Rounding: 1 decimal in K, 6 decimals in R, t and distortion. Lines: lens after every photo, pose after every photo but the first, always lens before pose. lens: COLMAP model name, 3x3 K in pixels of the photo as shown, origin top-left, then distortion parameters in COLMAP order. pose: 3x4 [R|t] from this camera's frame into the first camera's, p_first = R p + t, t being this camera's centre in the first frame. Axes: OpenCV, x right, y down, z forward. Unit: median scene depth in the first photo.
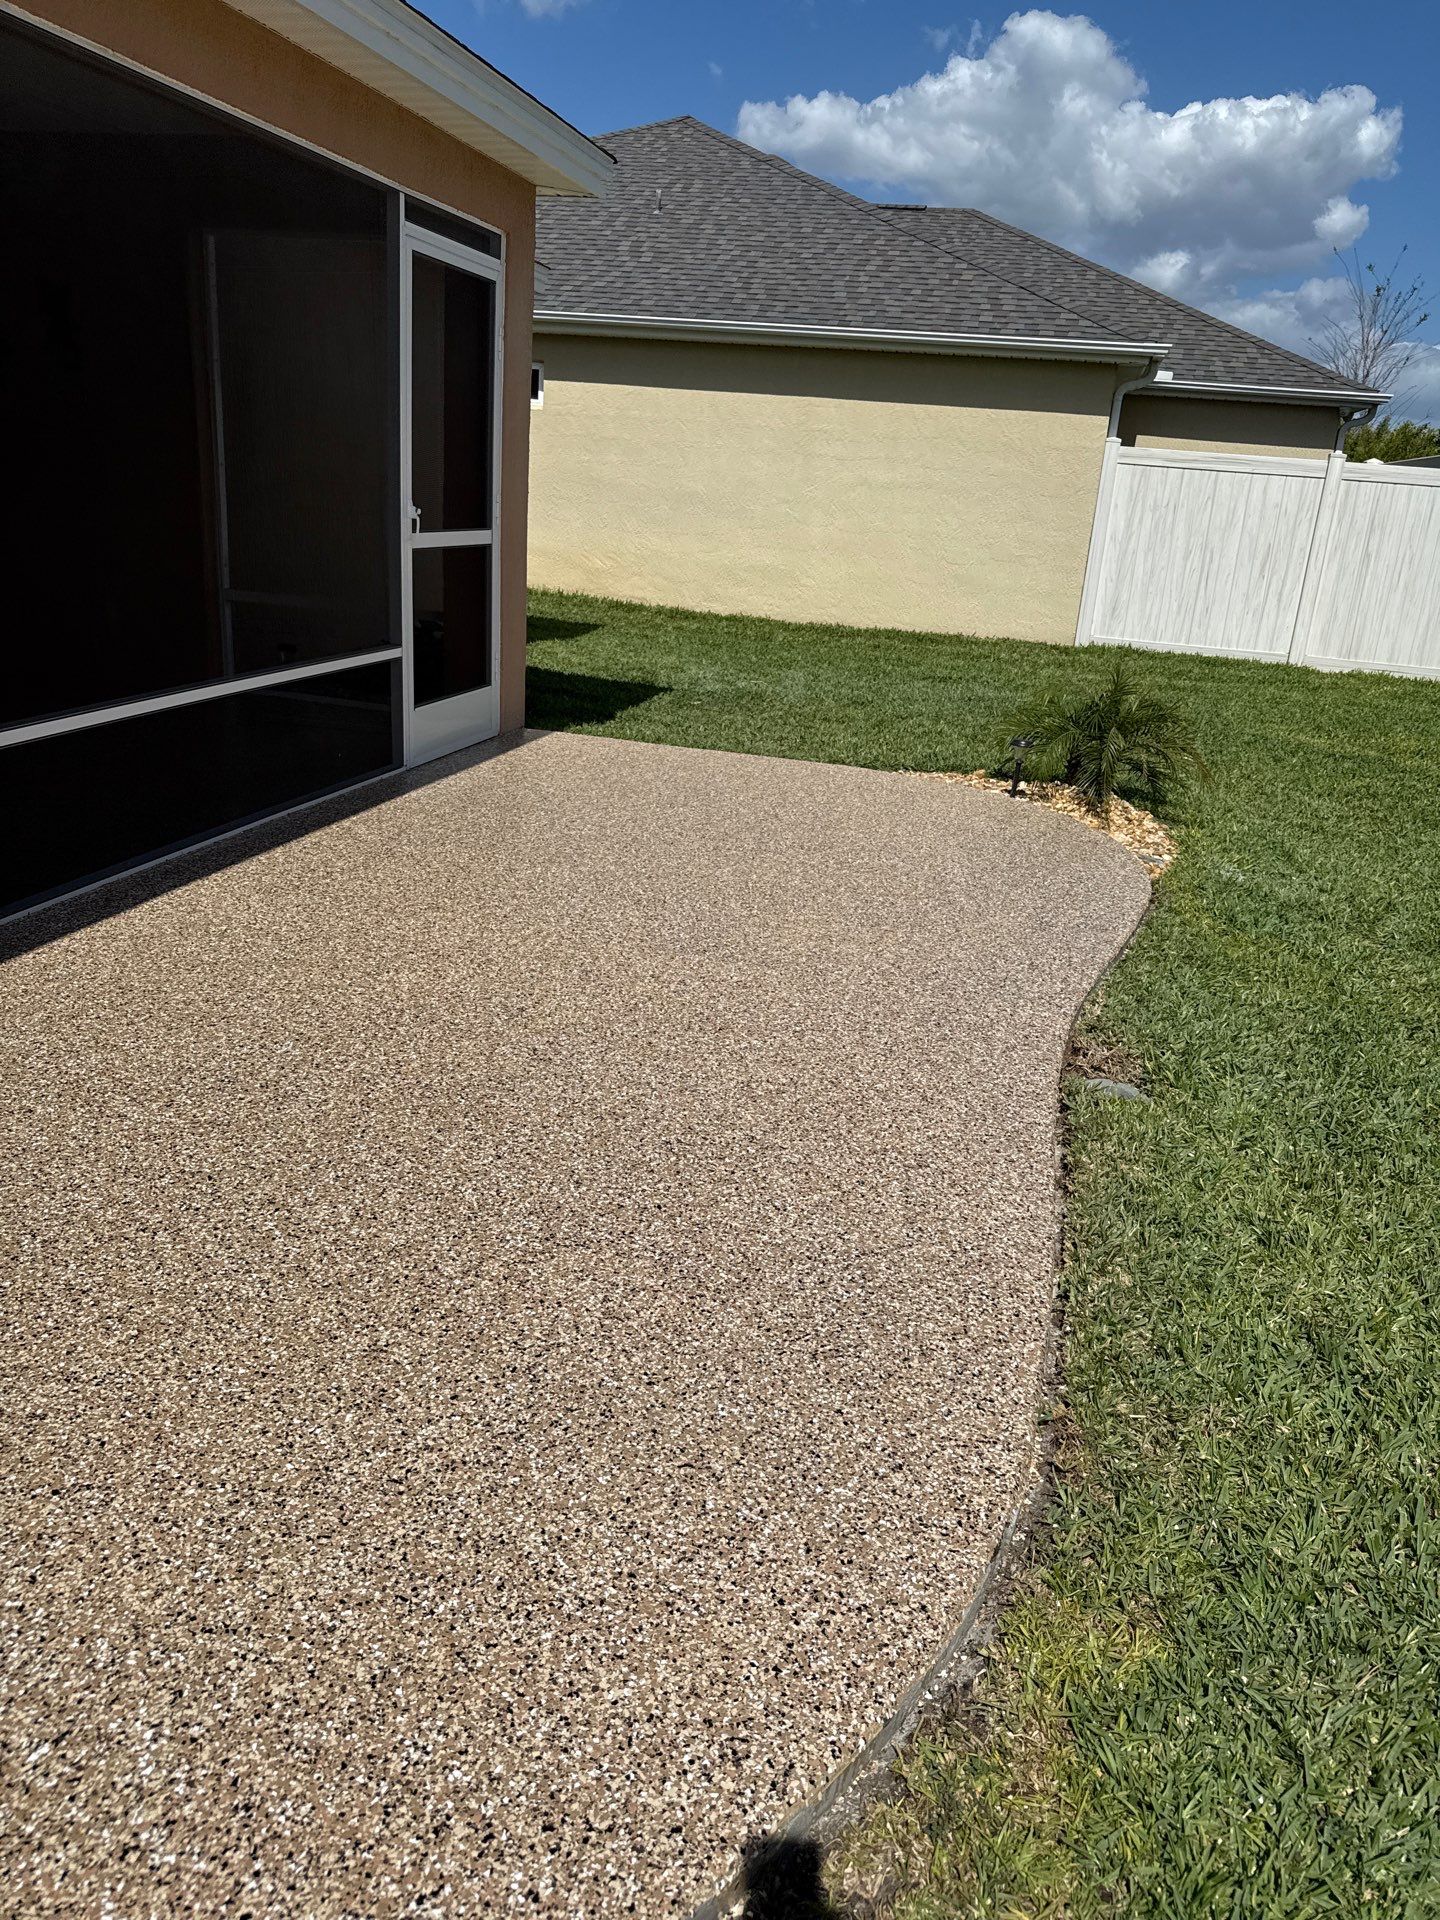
lens RADIAL K [[1366.9, 0, 720.0], [0, 1366.9, 960.0], [0, 0, 1]] dist [0.117248, -0.159041]
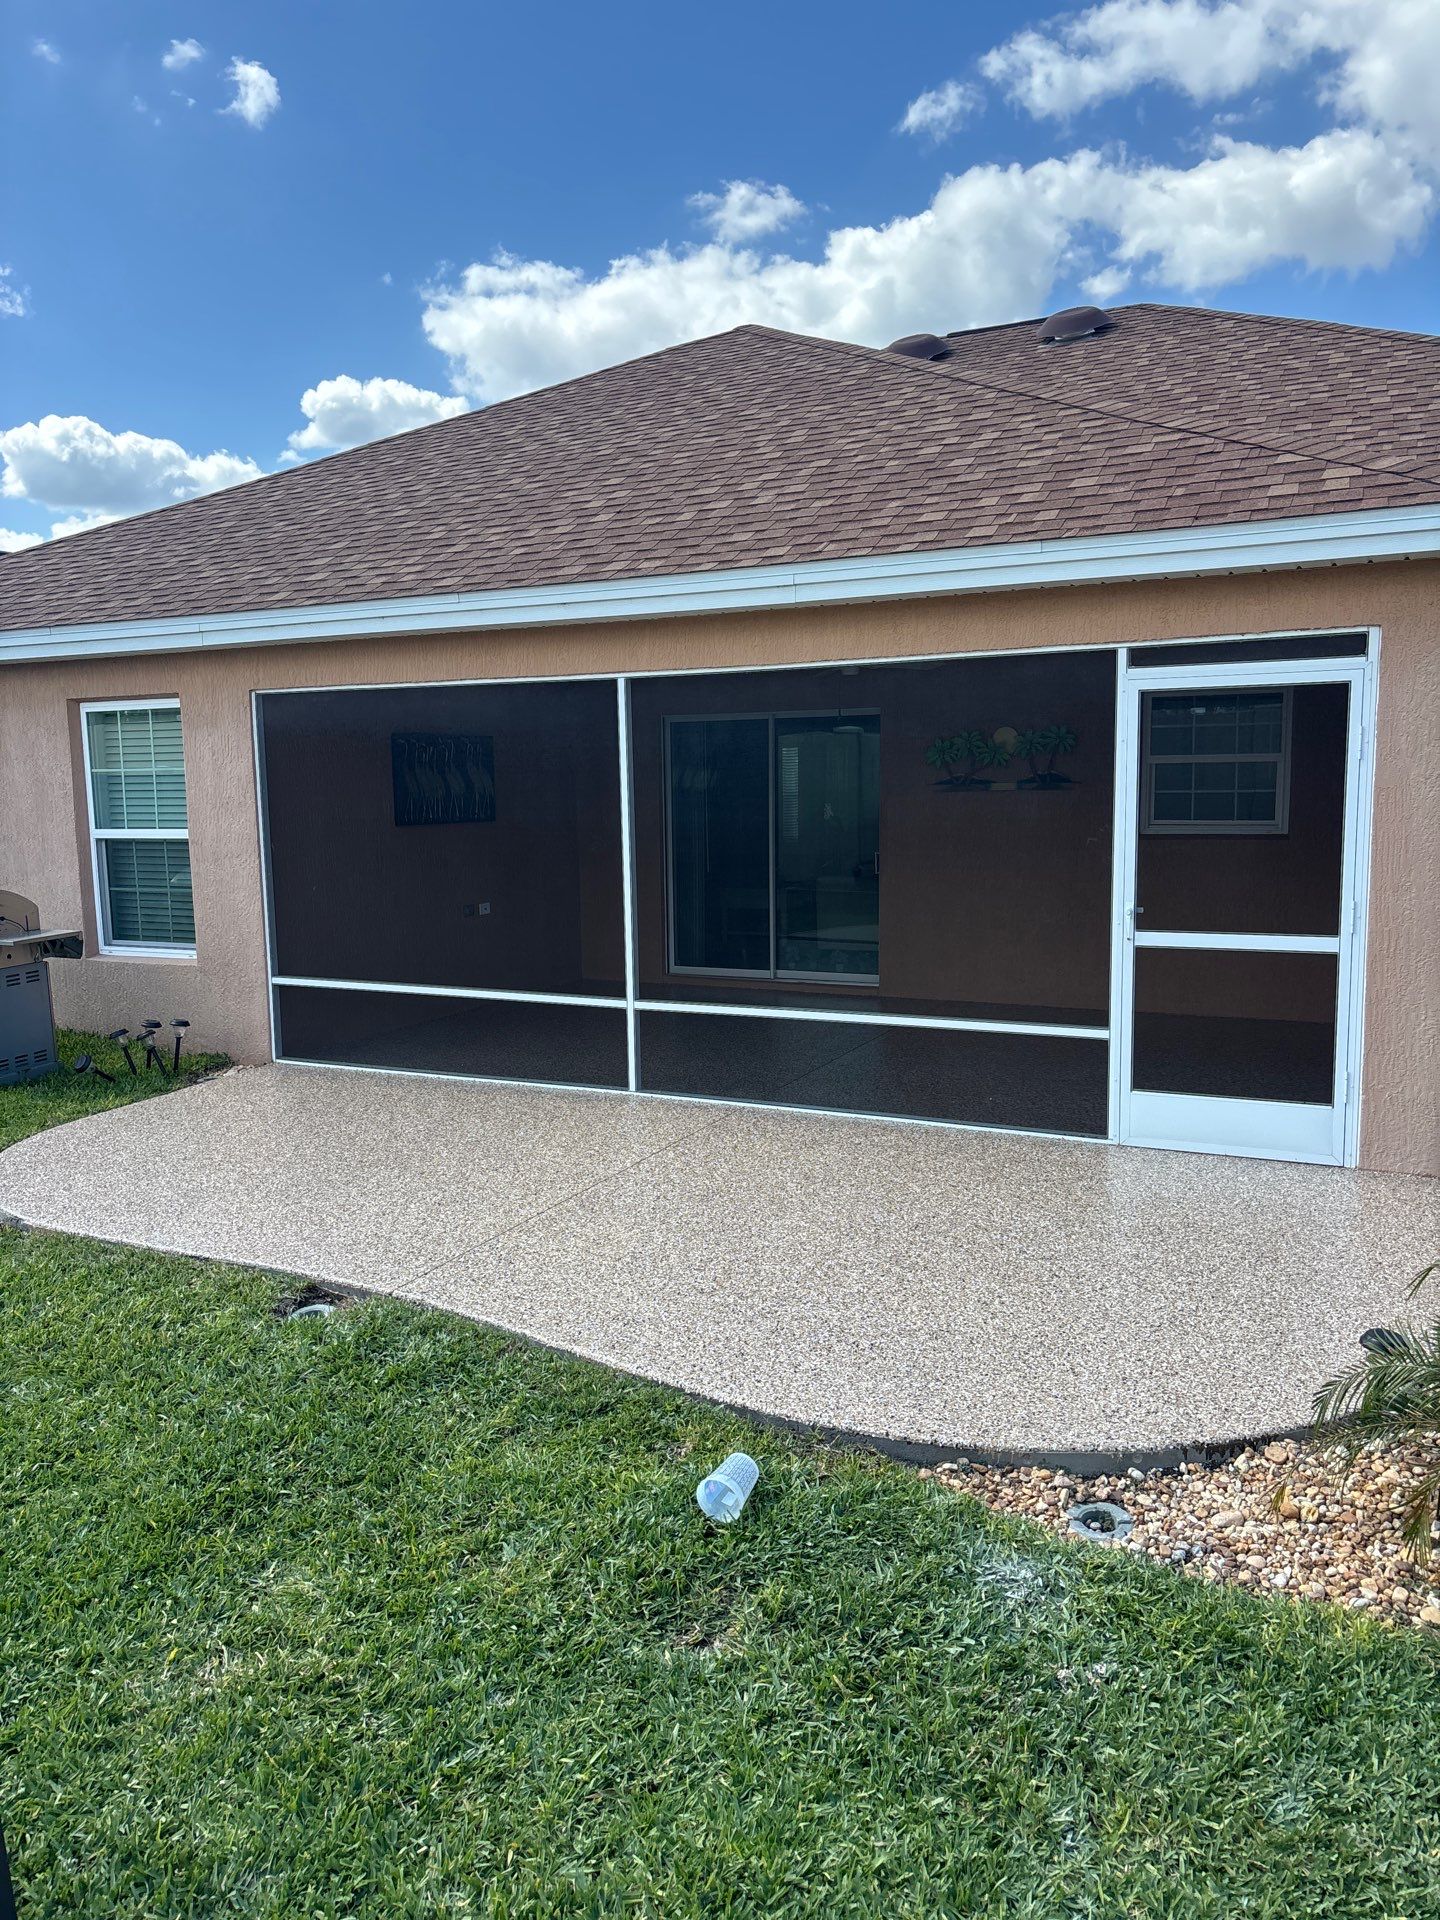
lens RADIAL K [[1571.2, 0, 691.8], [0, 1571.2, 942.4], [0, 0, 1]] dist [-0.010351, -0.007490]
pose [[-0.269066, 0.035303, -0.962474, 1.602929], [-0.320106, 0.939240, 0.123938, -0.532398], [0.908370, 0.341441, -0.241417, 1.545929]]
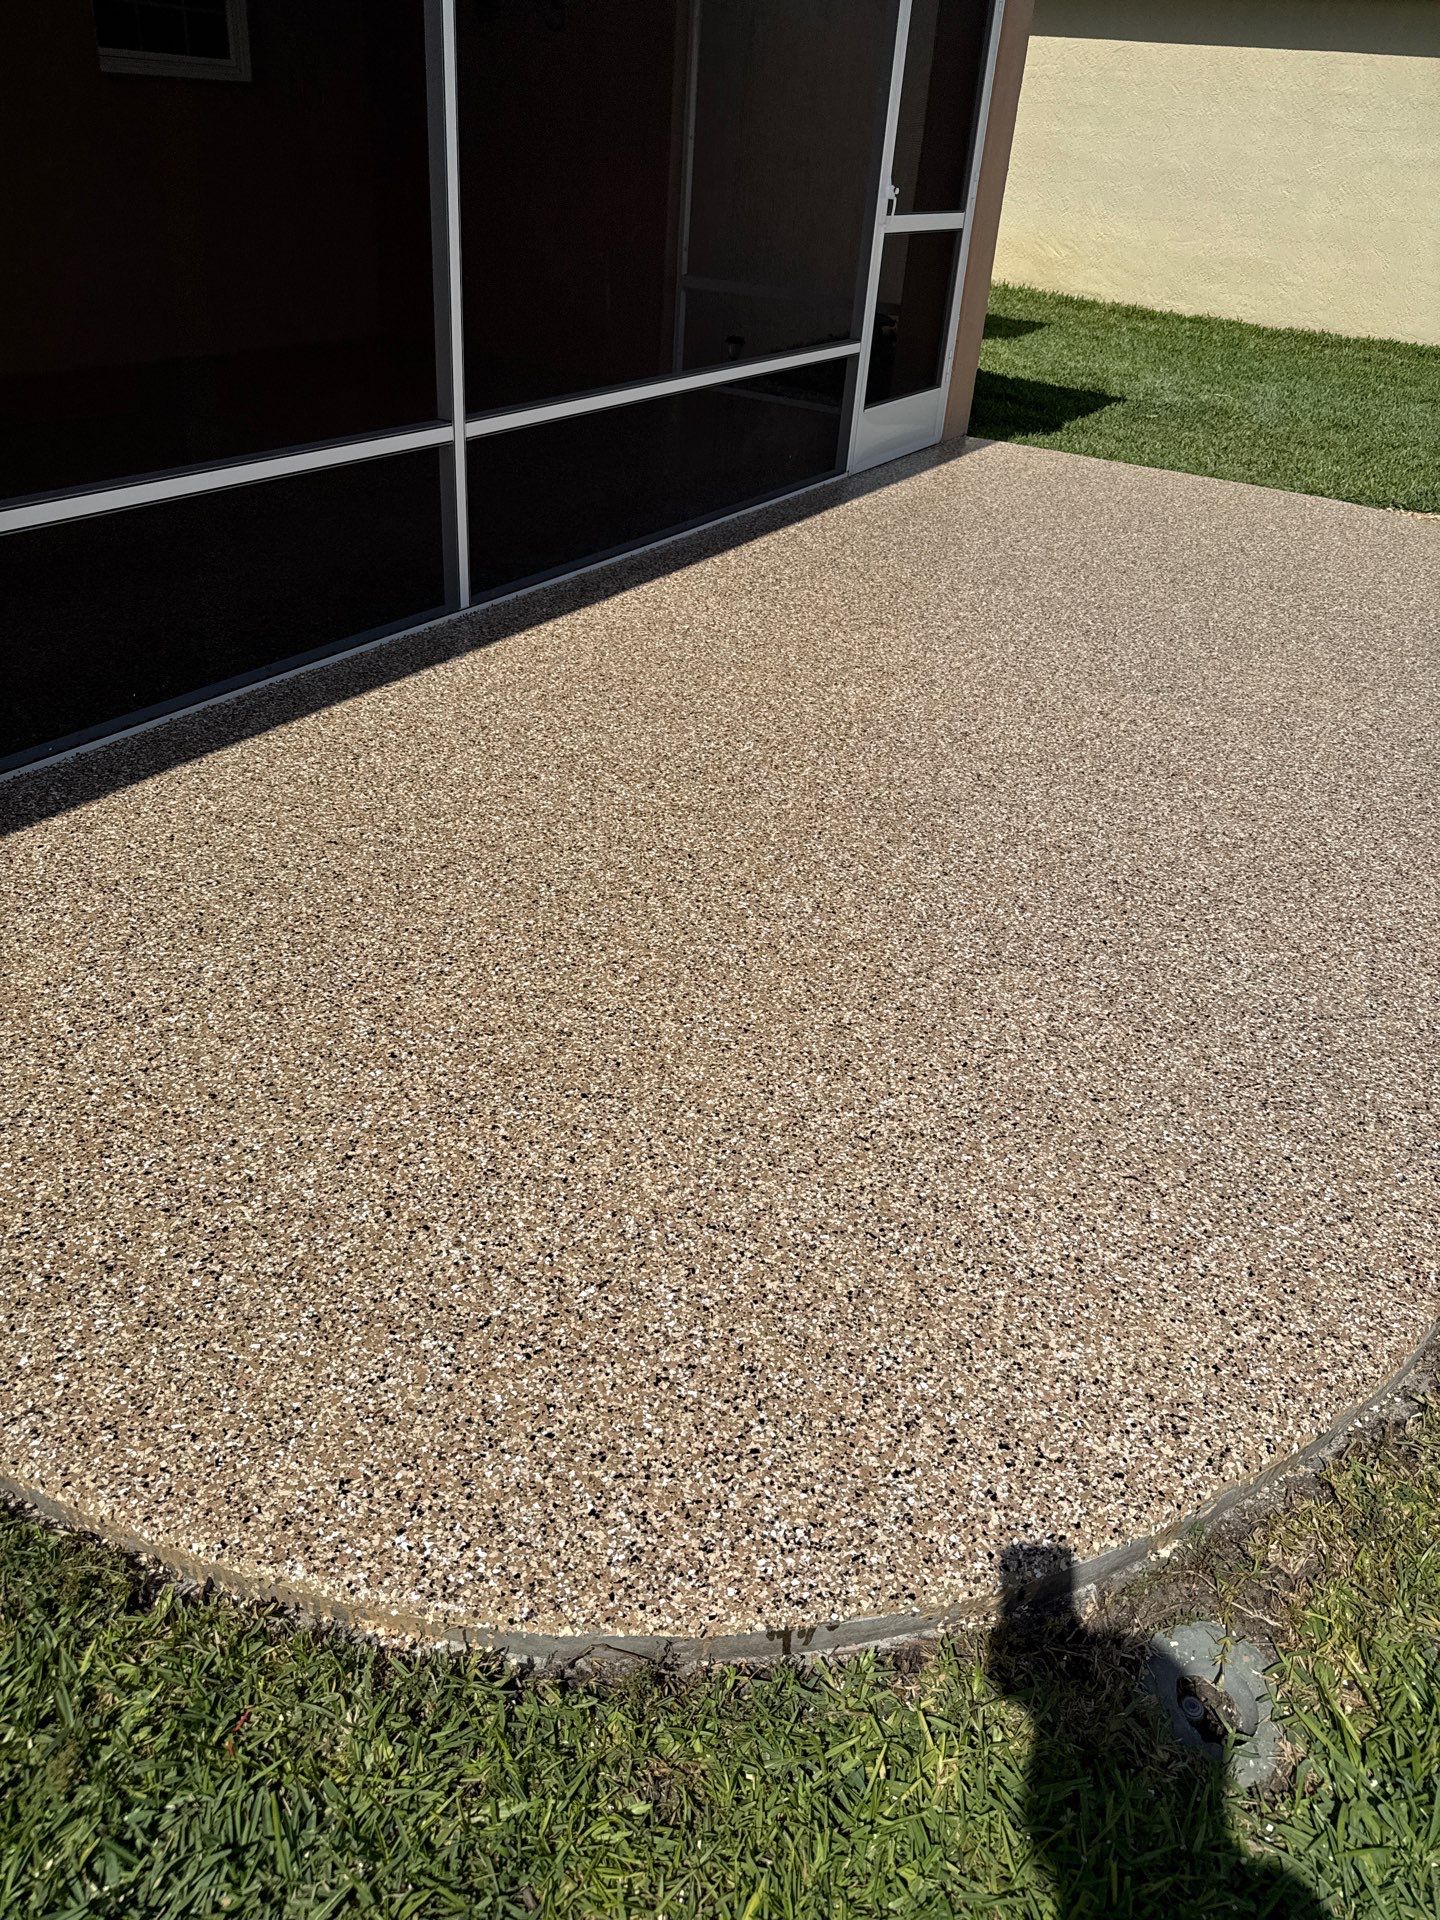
lens RADIAL K [[1375.2, 0, 724.7], [0, 1375.2, 935.0], [0, 0, 1]] dist [0.140758, -0.228675]
pose [[0.959696, 0.140245, -0.243548, -0.040261], [-0.095924, 0.978010, 0.185191, 0.008024], [0.264164, -0.154365, 0.952045, -0.027747]]
